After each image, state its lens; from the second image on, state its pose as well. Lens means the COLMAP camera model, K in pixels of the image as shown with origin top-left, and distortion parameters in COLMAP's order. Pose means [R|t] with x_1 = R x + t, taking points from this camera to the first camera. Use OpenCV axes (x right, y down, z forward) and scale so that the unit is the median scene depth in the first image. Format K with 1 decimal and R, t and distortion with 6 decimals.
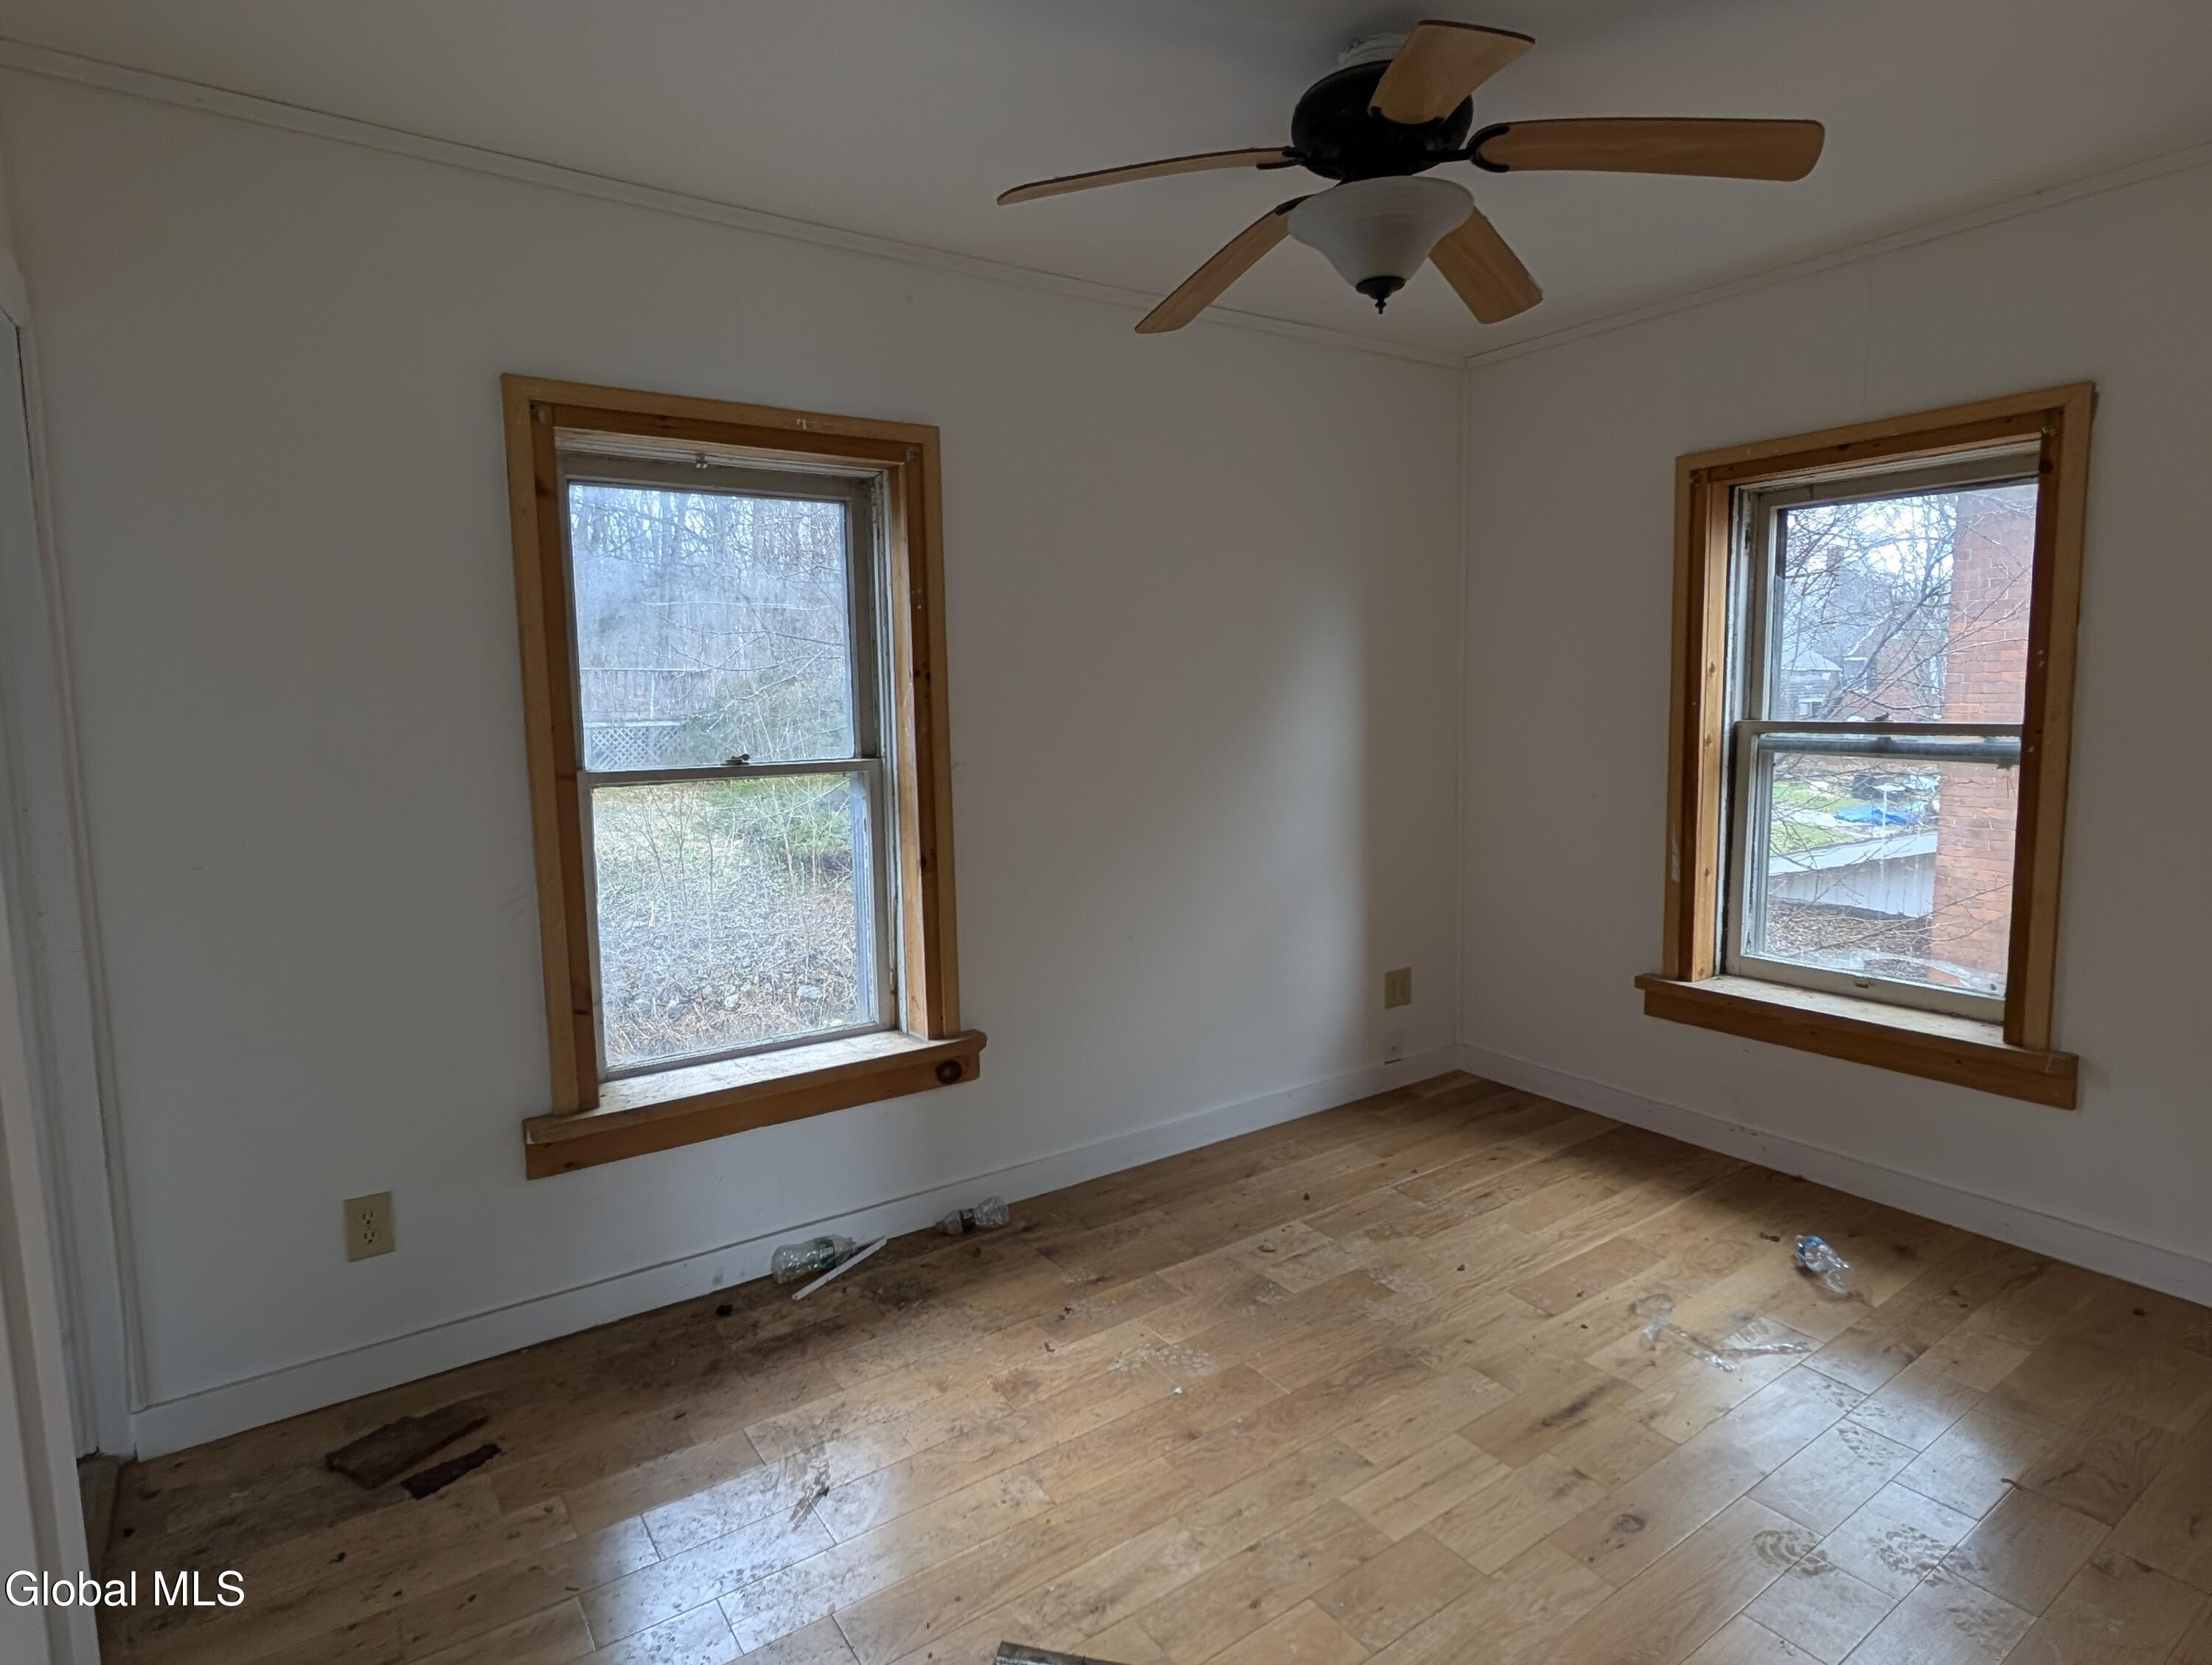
lens RADIAL K [[1211.5, 0, 1147.2], [0, 1211.5, 841.9], [0, 0, 1]] dist [0.001369, -0.003035]
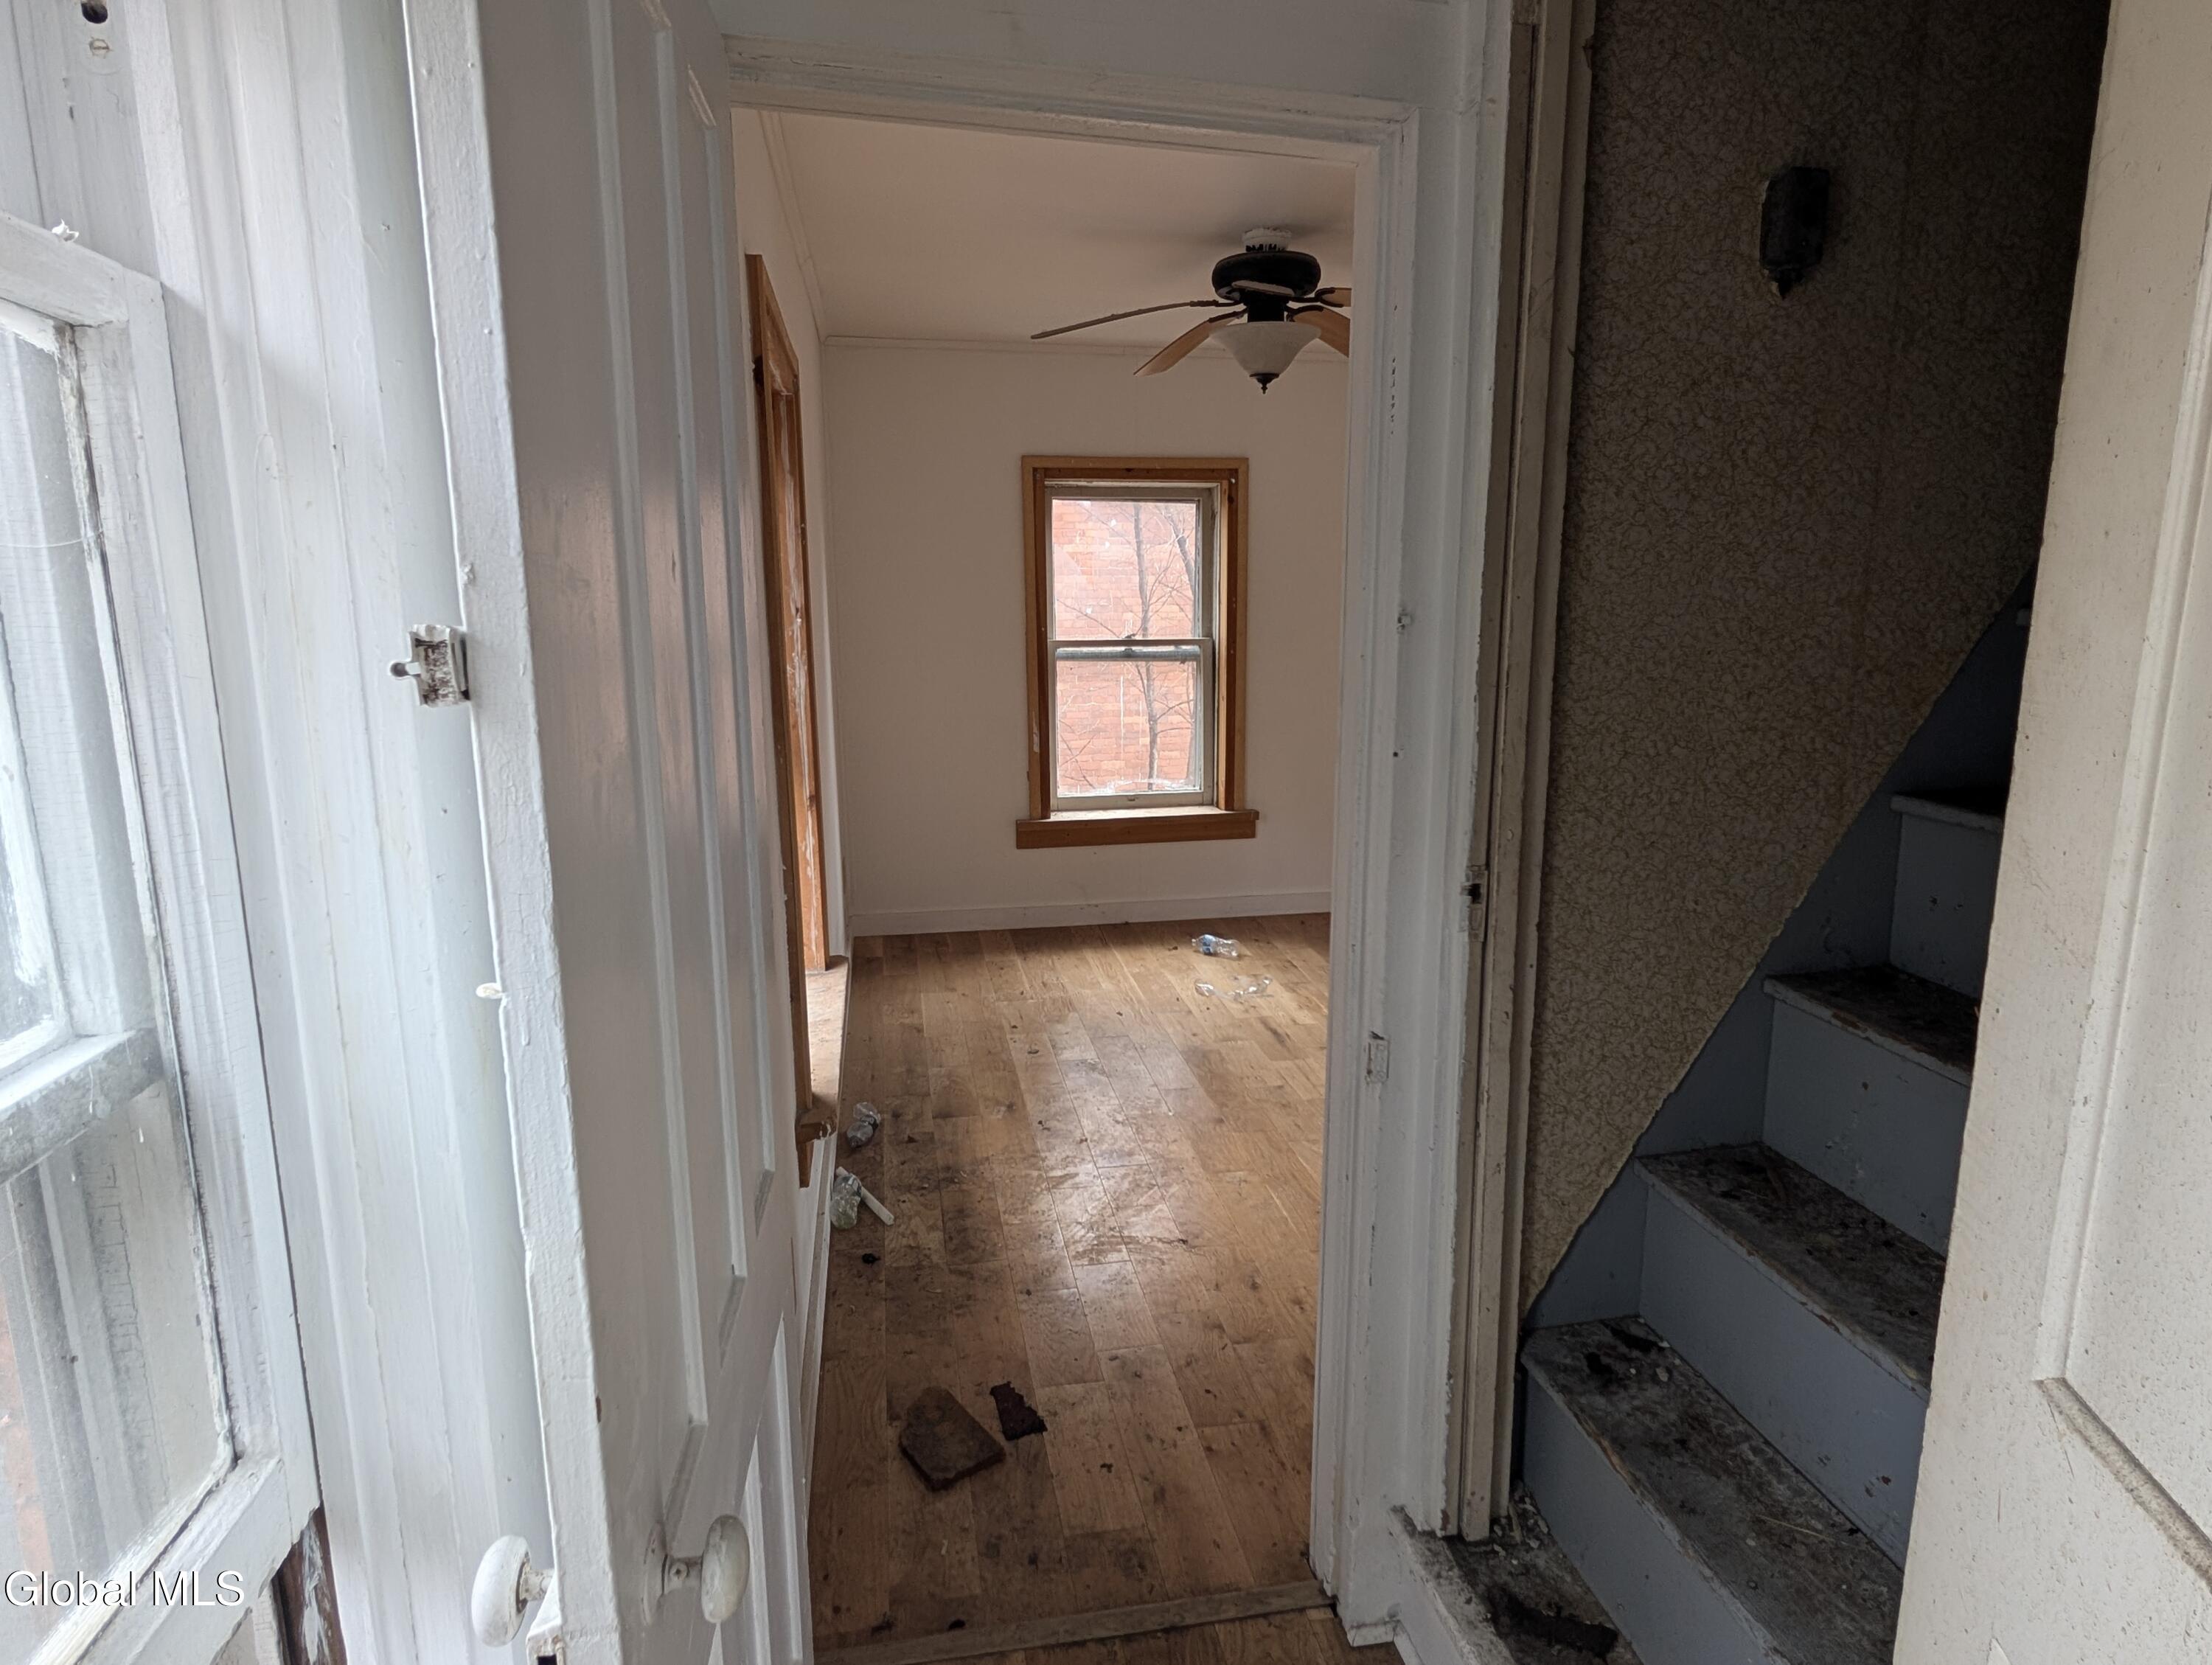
lens RADIAL K [[1211.5, 0, 1128.1], [0, 1211.5, 833.8], [0, 0, 1]] dist [0.001369, -0.003035]
pose [[0.410090, -0.163575, 0.897256, -0.964344], [0.112200, 0.985361, 0.128355, -0.051843], [-0.905117, 0.048035, 0.422440, 0.329539]]
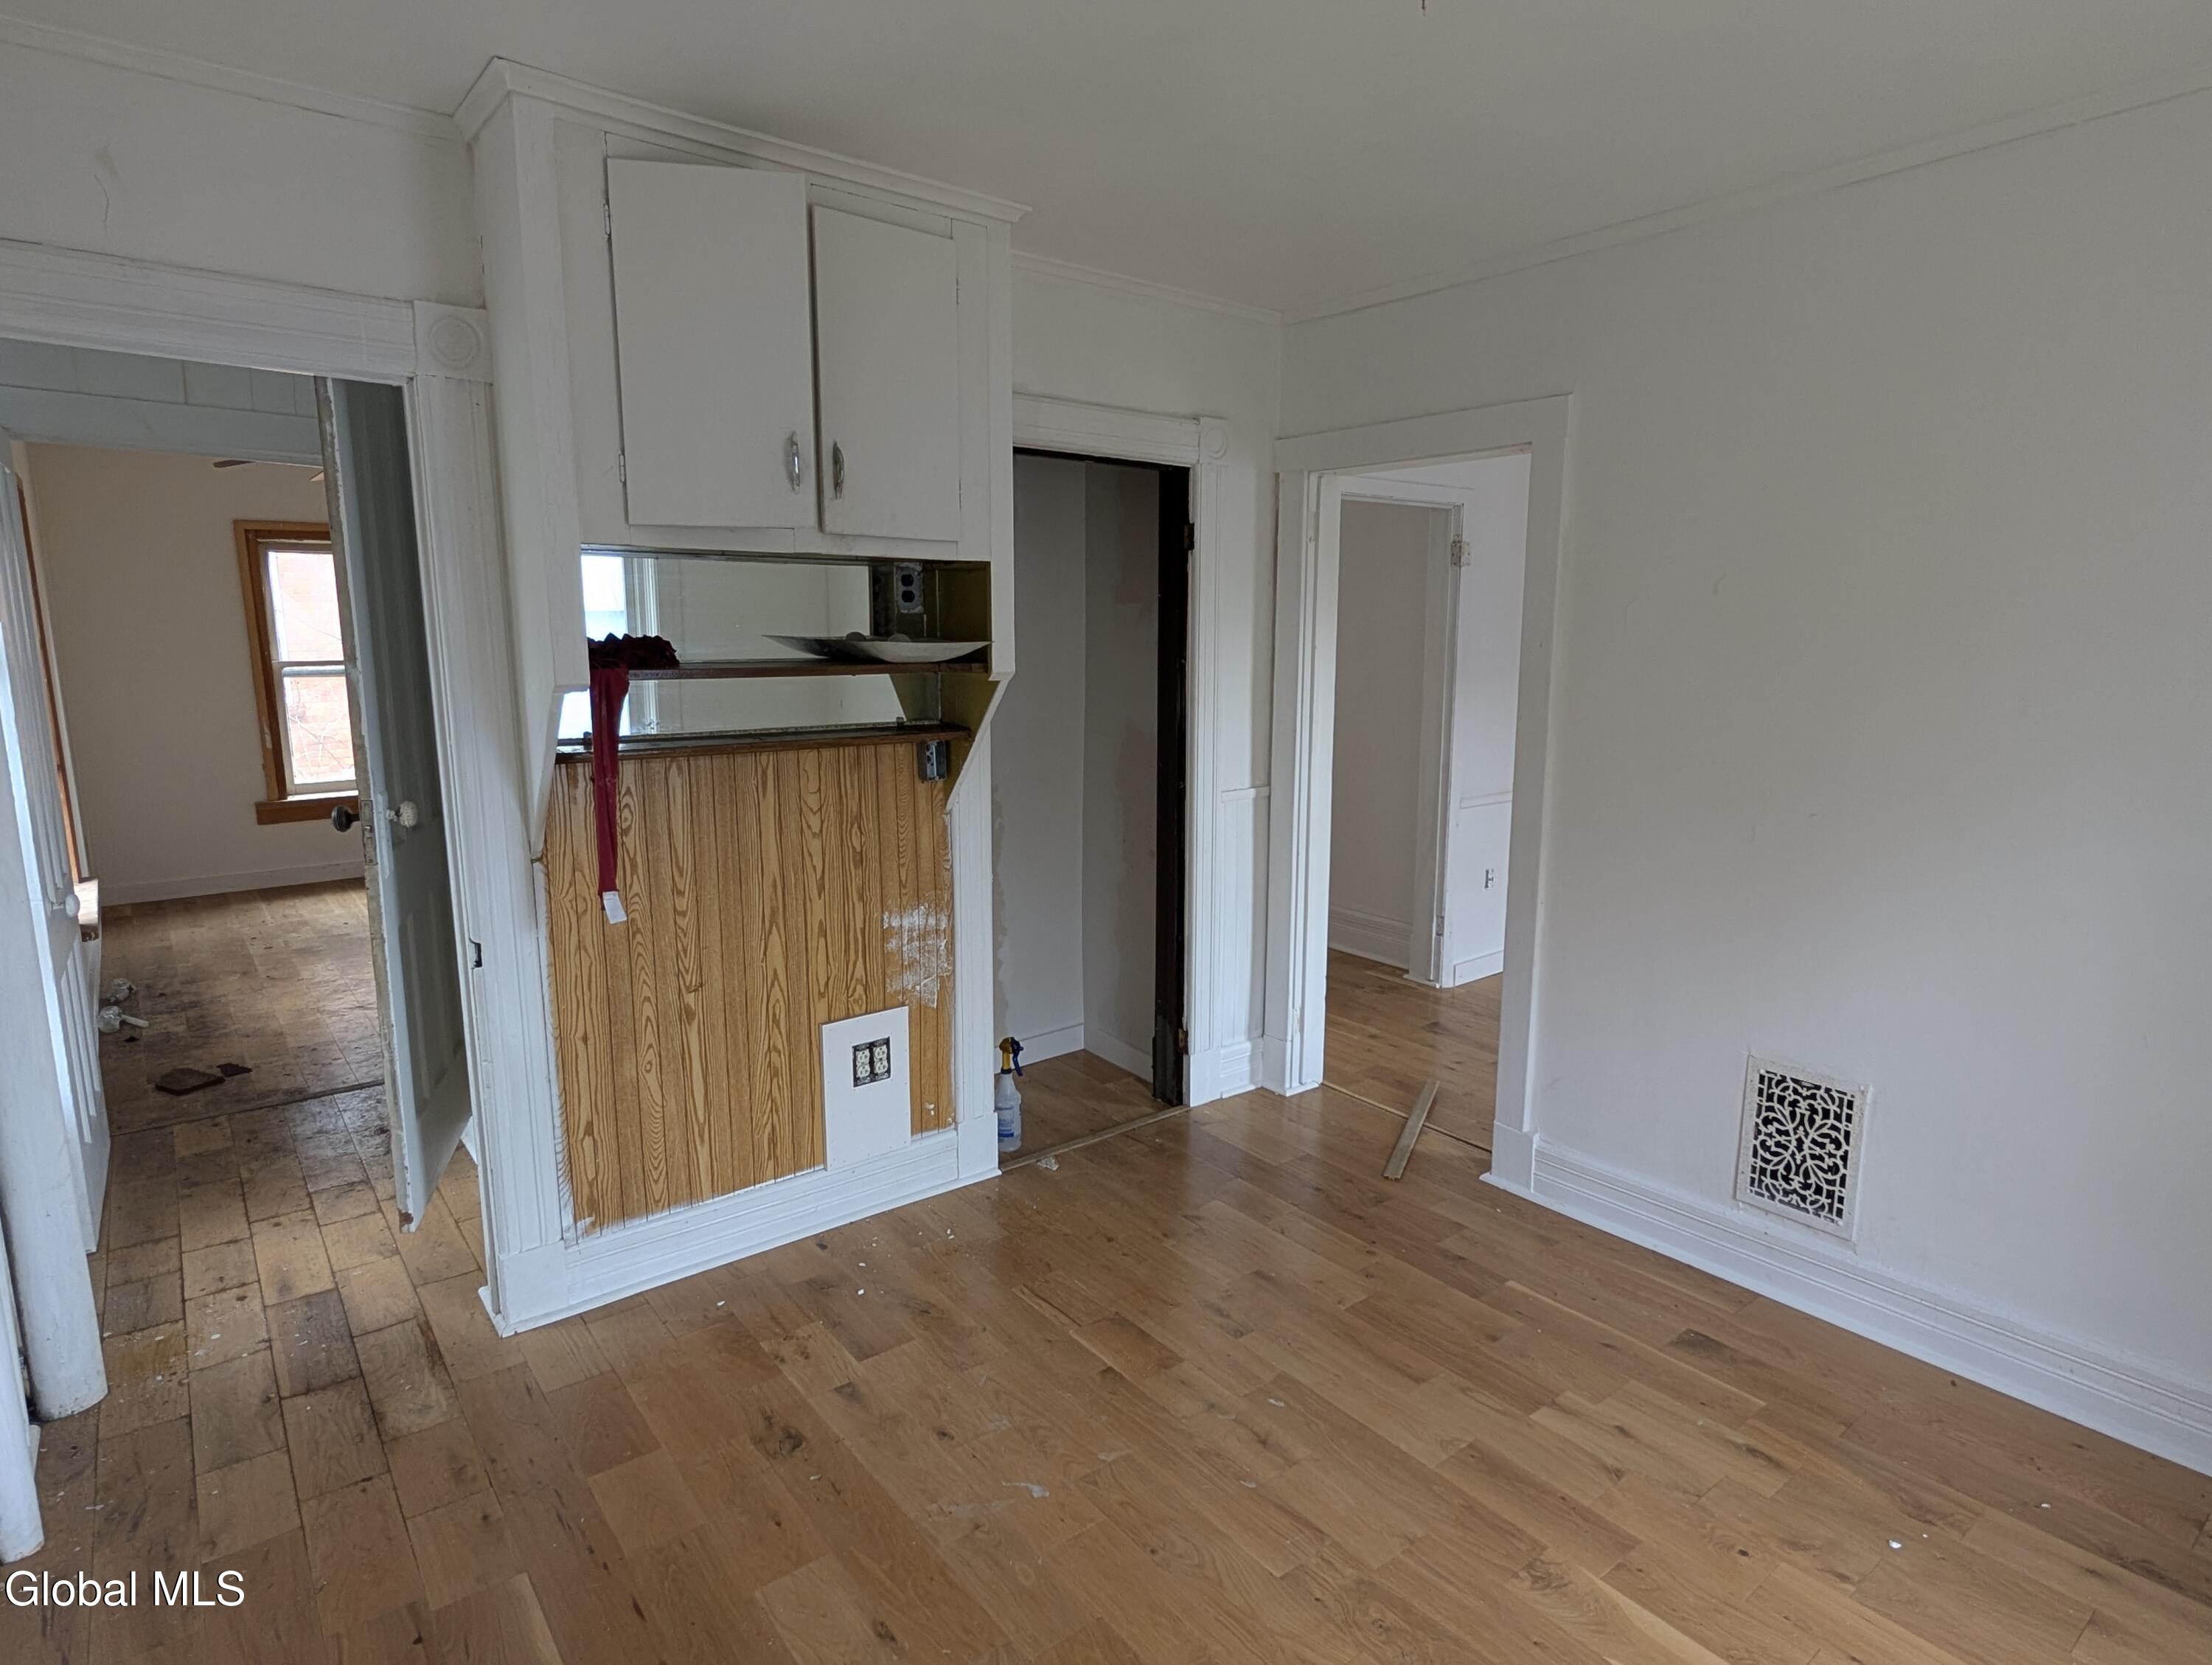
lens RADIAL K [[1211.5, 0, 1097.8], [0, 1211.5, 815.7], [0, 0, 1]] dist [0.001369, -0.003035]
pose [[-0.057387, -0.146690, 0.987516, -1.715041], [0.135823, 0.978803, 0.153288, 0.025066], [-0.989070, 0.142924, -0.036247, -0.209877]]
